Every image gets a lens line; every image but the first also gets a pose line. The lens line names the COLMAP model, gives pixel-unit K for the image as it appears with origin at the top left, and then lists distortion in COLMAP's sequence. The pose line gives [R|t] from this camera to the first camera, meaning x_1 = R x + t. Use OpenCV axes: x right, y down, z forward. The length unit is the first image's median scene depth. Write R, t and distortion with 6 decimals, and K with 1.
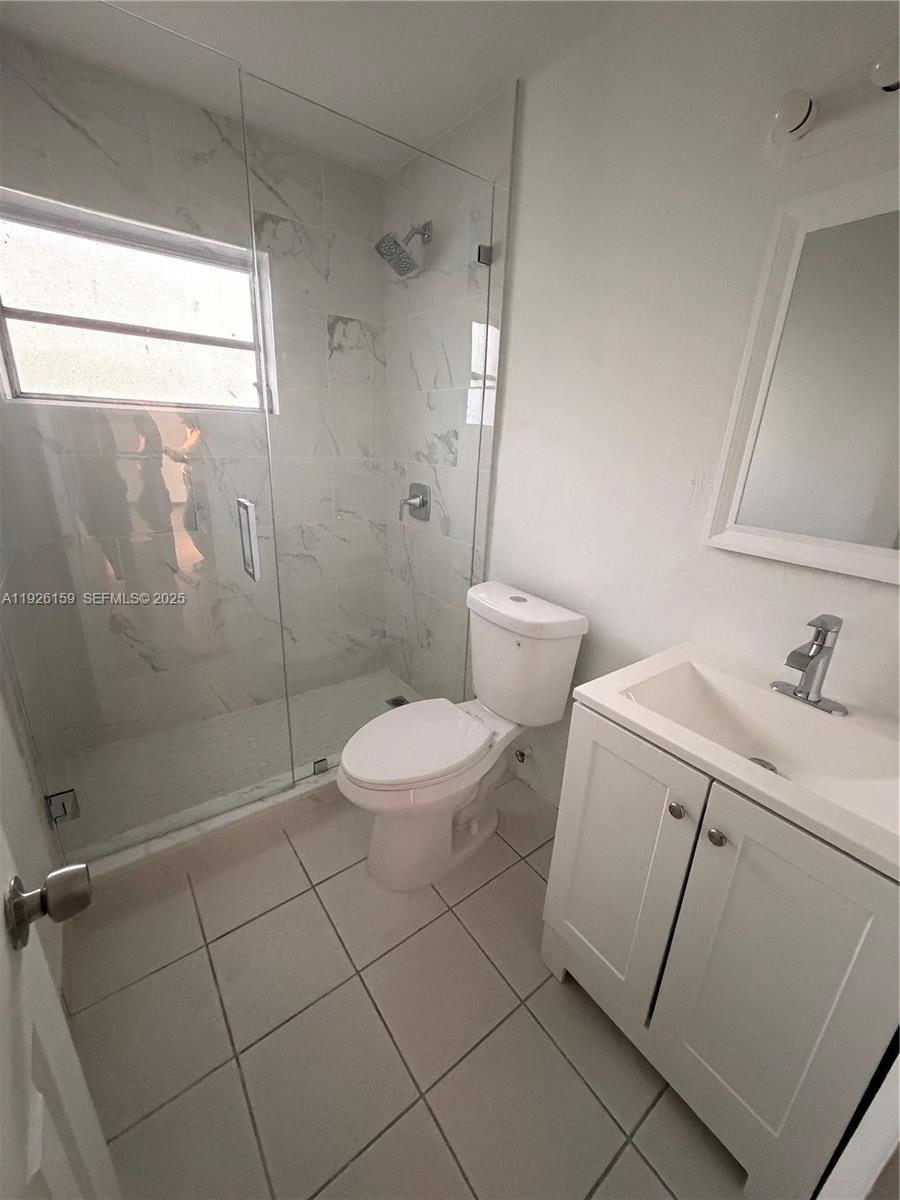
lens RADIAL K [[477.9, 0, 449.1], [0, 477.9, 598.0], [0, 0, 1]] dist [-0.004334, 0.001176]
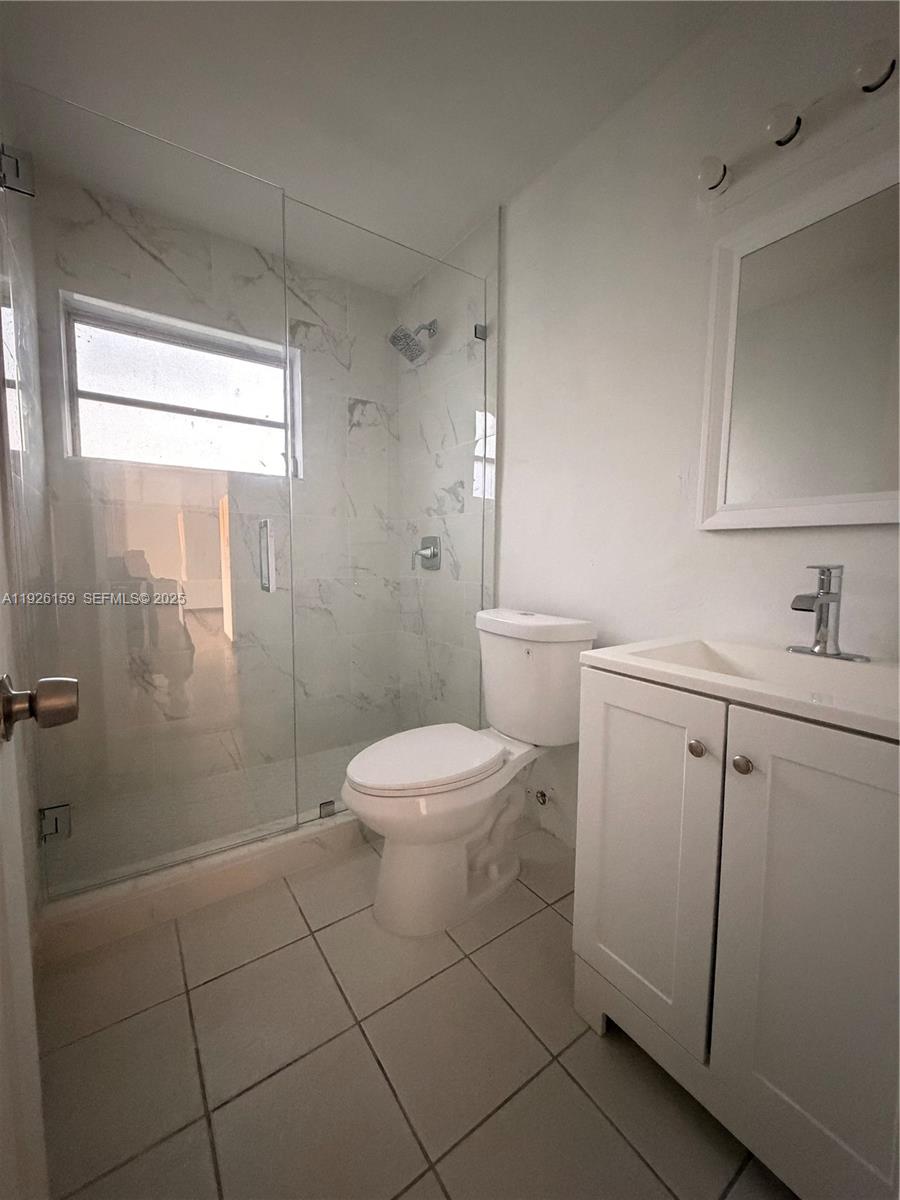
lens RADIAL K [[477.9, 0, 447.8], [0, 477.9, 592.1], [0, 0, 1]] dist [-0.004334, 0.001176]
pose [[0.998693, -0.032422, -0.039503, 0.020063], [0.022115, 0.971042, -0.237883, 0.184484], [0.046072, 0.236698, 0.970490, 0.002226]]
